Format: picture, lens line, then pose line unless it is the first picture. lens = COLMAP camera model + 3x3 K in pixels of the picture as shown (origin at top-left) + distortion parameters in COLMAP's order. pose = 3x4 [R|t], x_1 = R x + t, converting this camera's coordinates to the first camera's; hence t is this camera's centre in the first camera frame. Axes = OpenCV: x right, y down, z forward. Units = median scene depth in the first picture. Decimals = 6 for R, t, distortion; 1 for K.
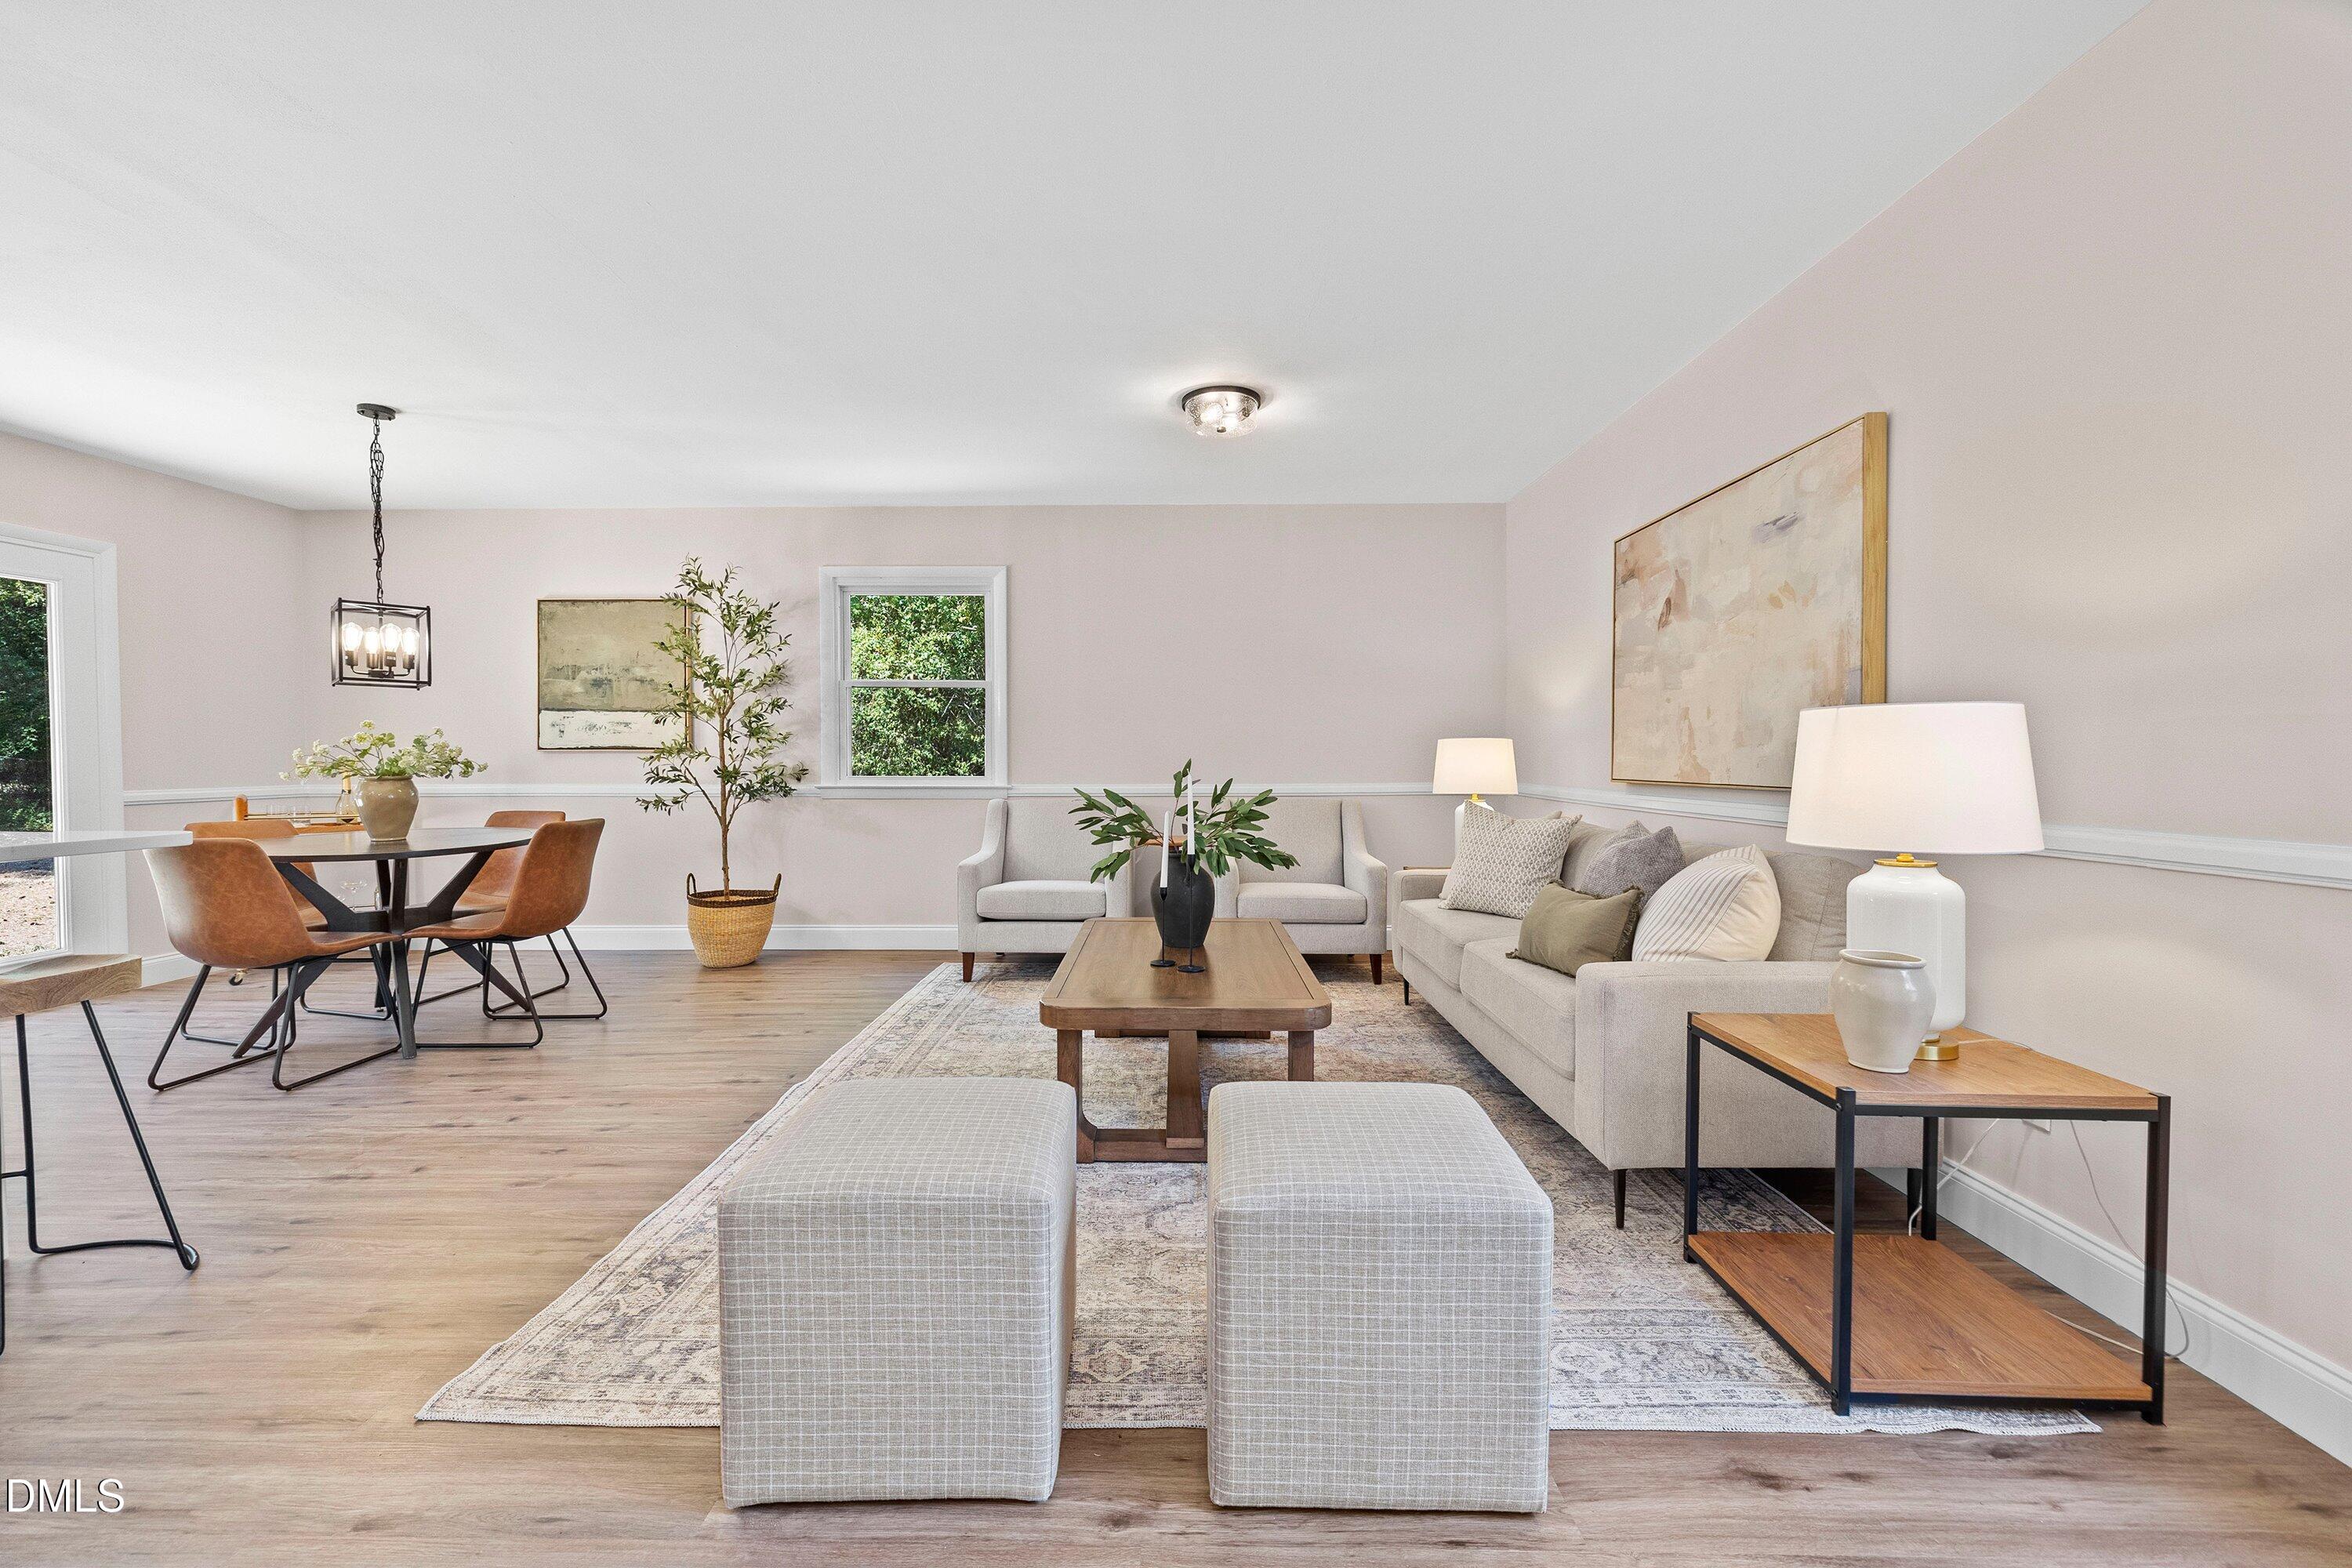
lens RADIAL K [[1010.3, 0, 1173.4], [0, 1010.3, 777.9], [0, 0, 1]] dist [0.002733, 0.000418]
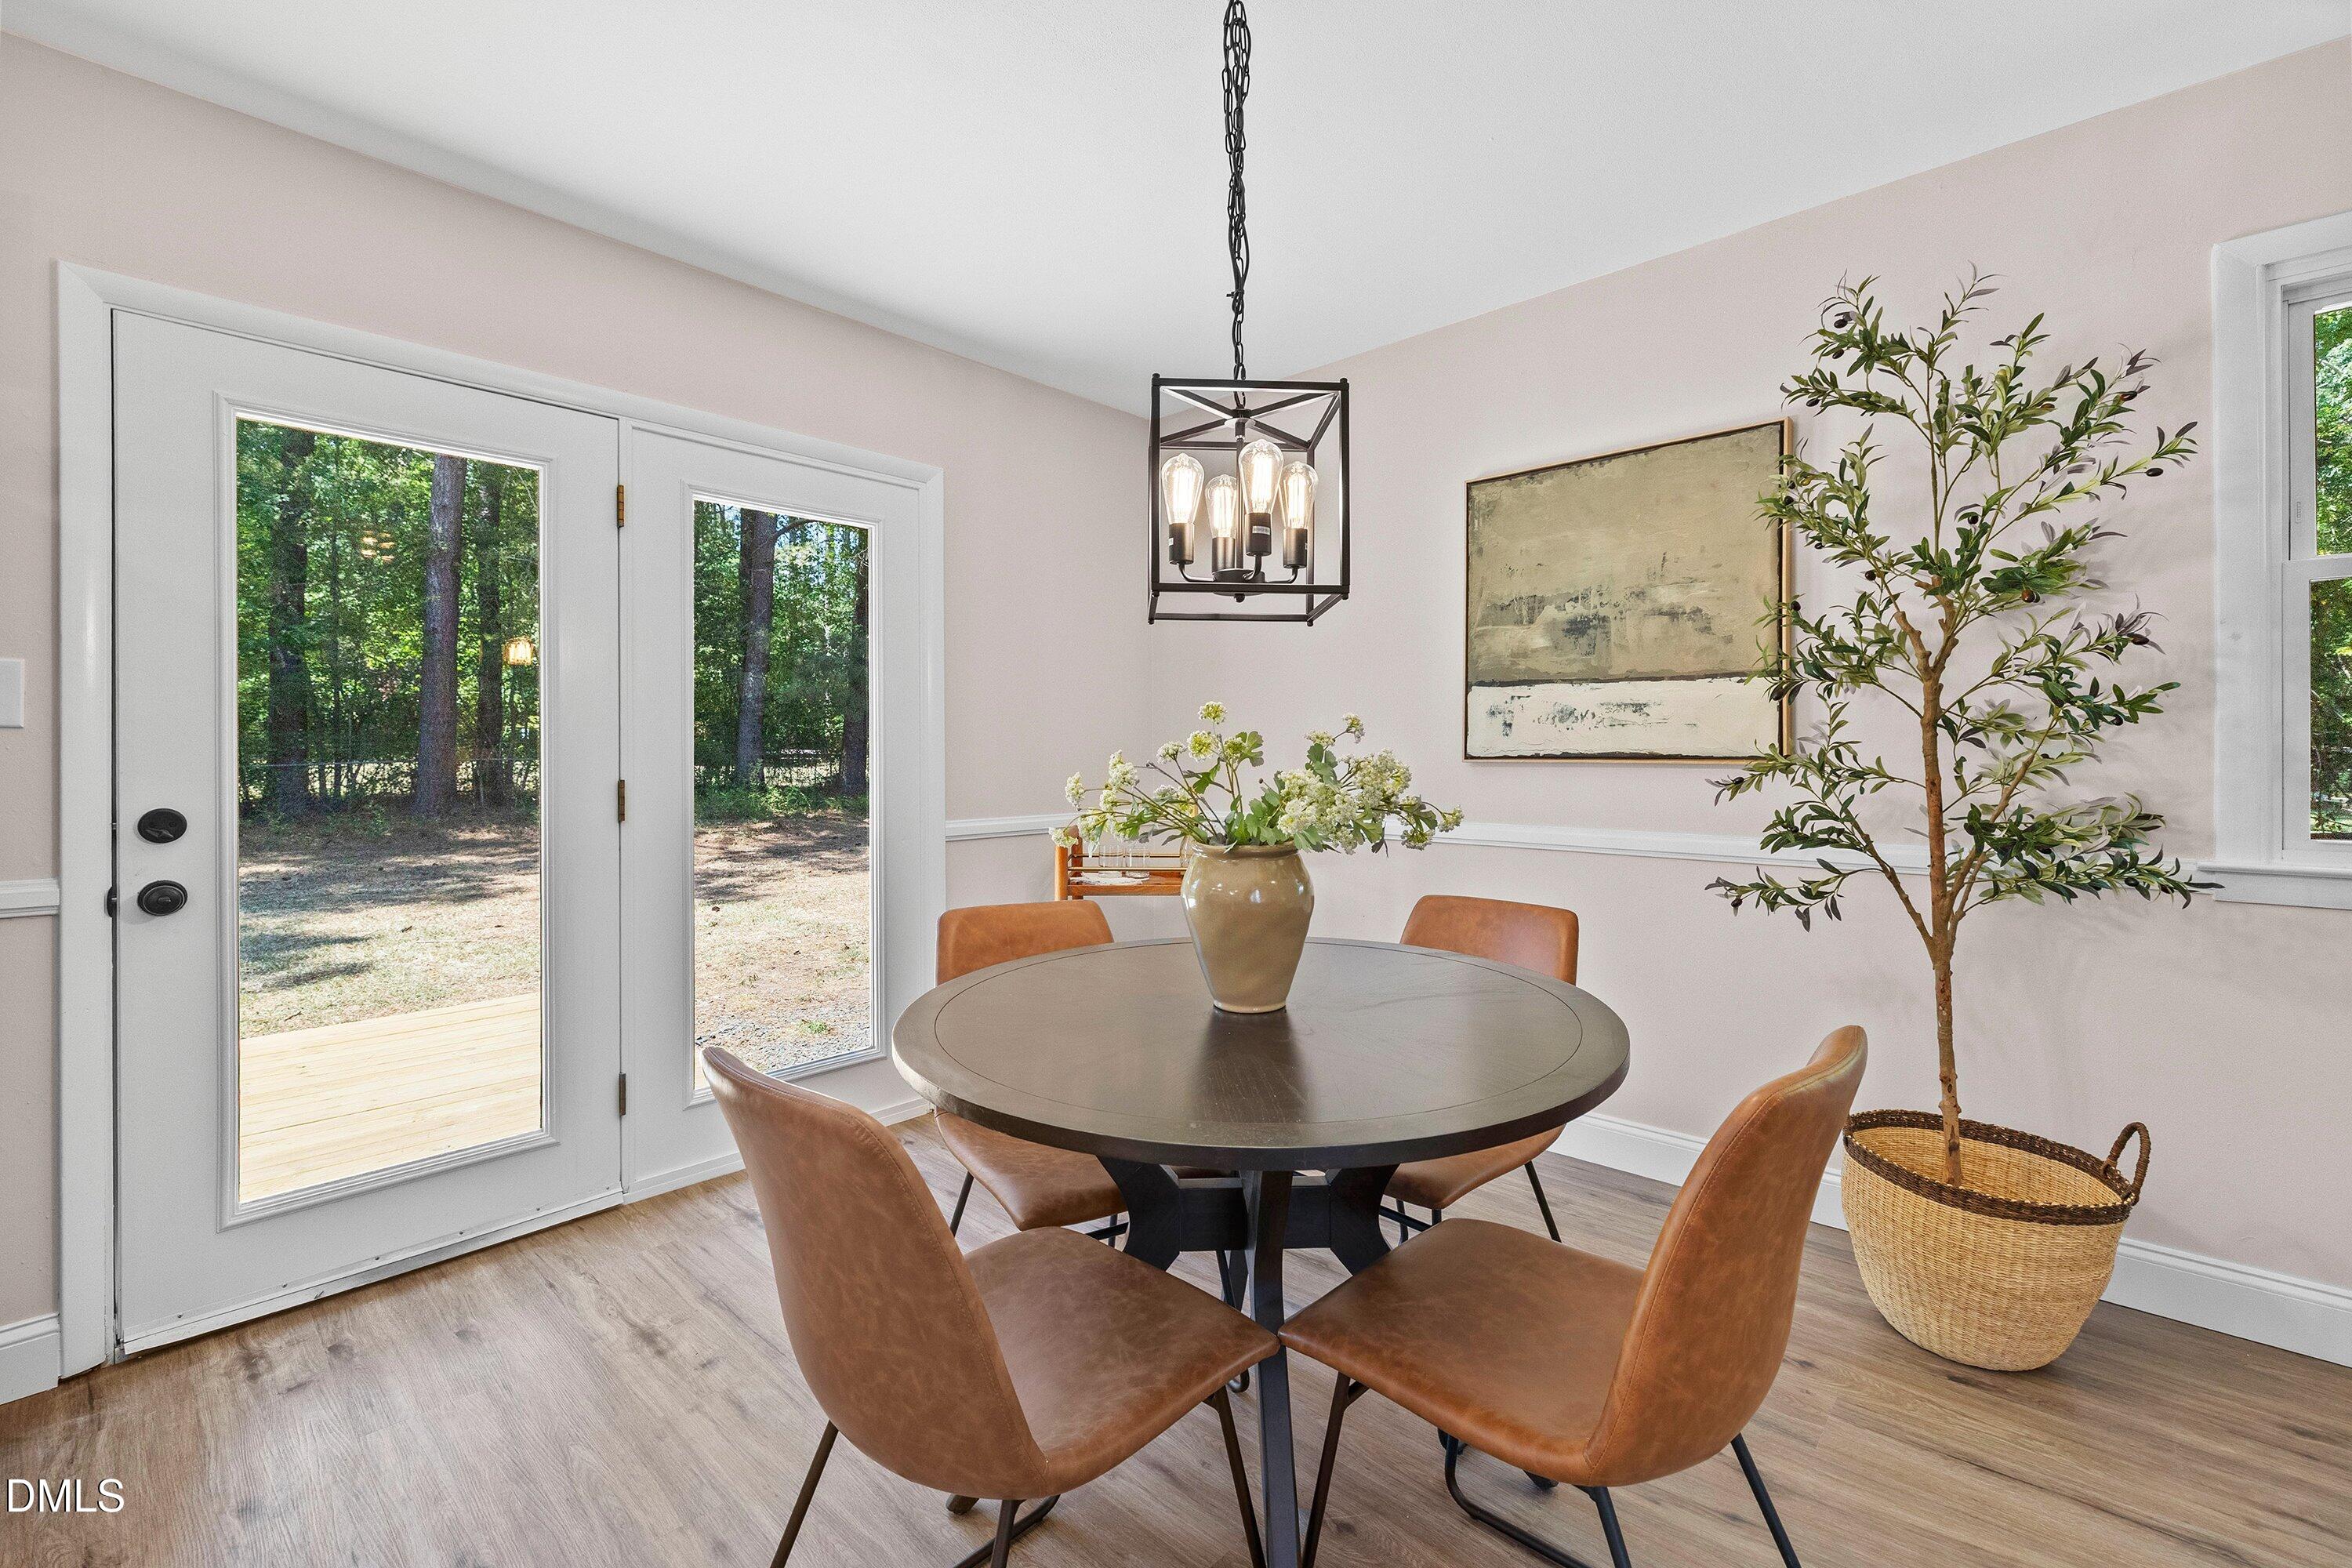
lens RADIAL K [[1010.3, 0, 1176.9], [0, 1010.3, 762.0], [0, 0, 1]] dist [0.002733, 0.000418]
pose [[0.749983, 0.004224, -0.661443, -0.457653], [-0.011151, 0.999918, -0.006257, -0.025367], [0.661363, 0.012068, 0.749969, 0.584126]]
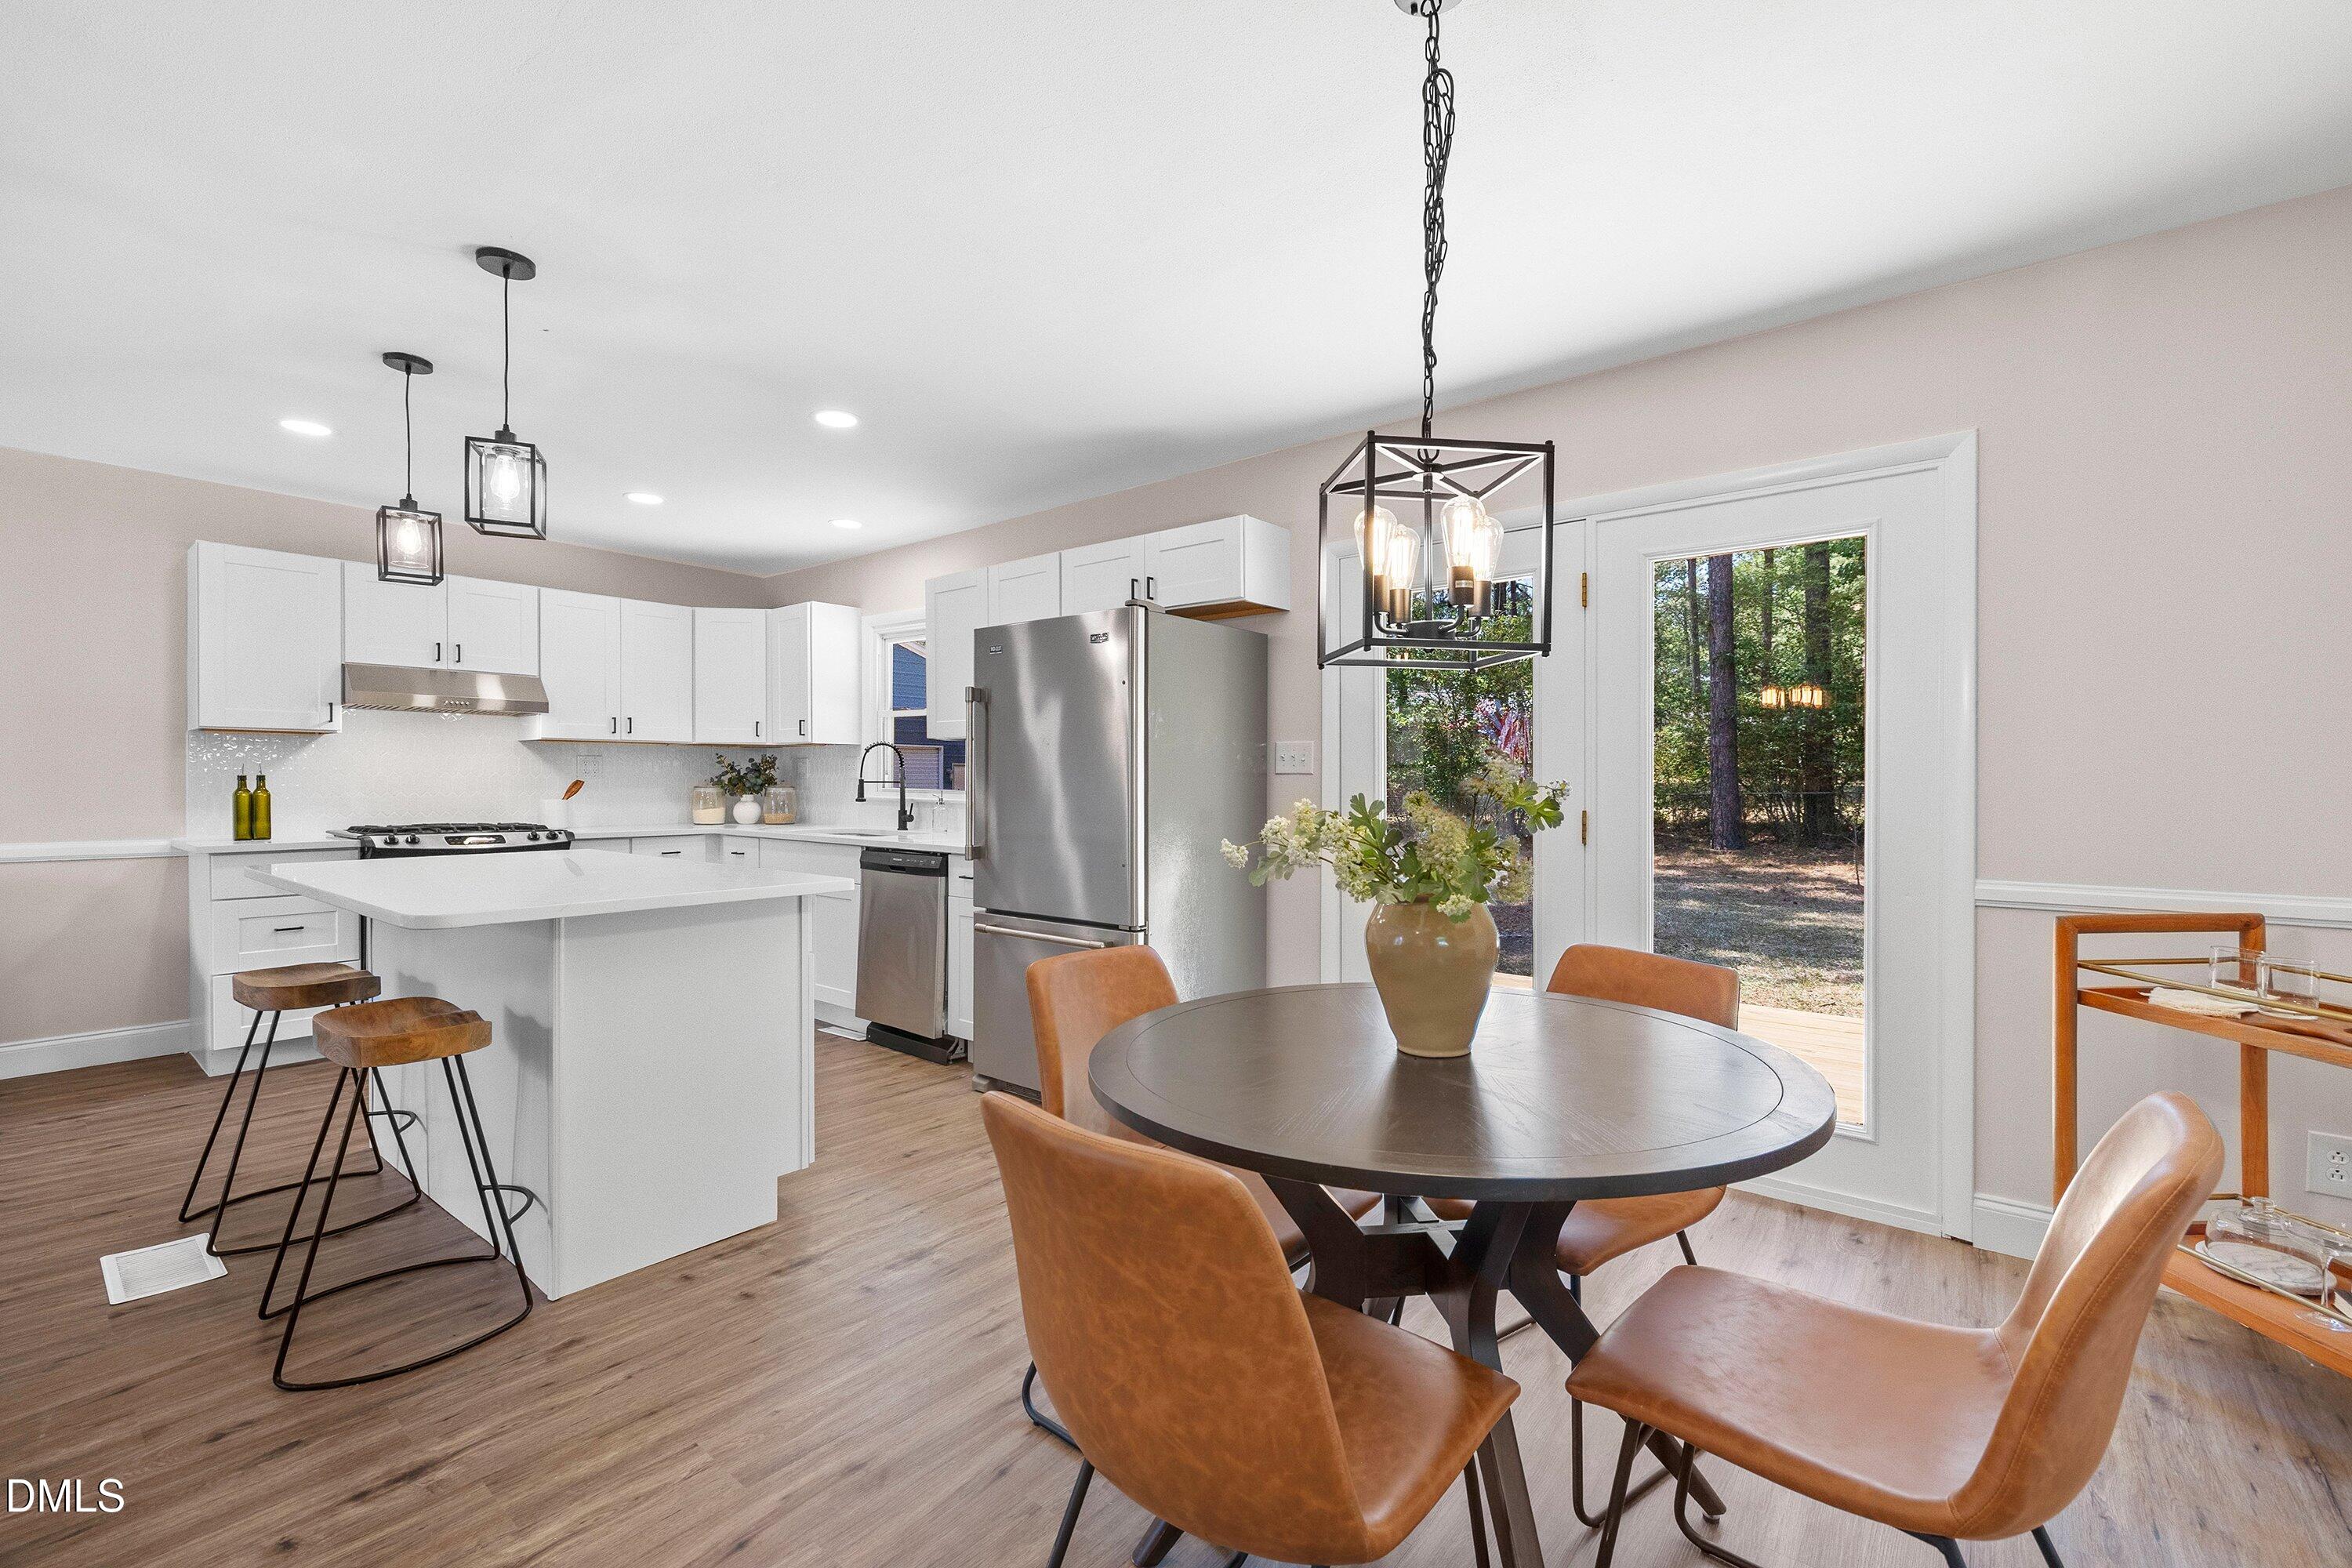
lens RADIAL K [[1010.3, 0, 1181.3], [0, 1010.3, 779.0], [0, 0, 1]] dist [0.002733, 0.000418]
pose [[-0.628405, 0.002295, -0.777883, -0.340015], [-0.016607, 0.999728, 0.016365, -0.040278], [0.777709, 0.023202, -0.628196, 0.970613]]
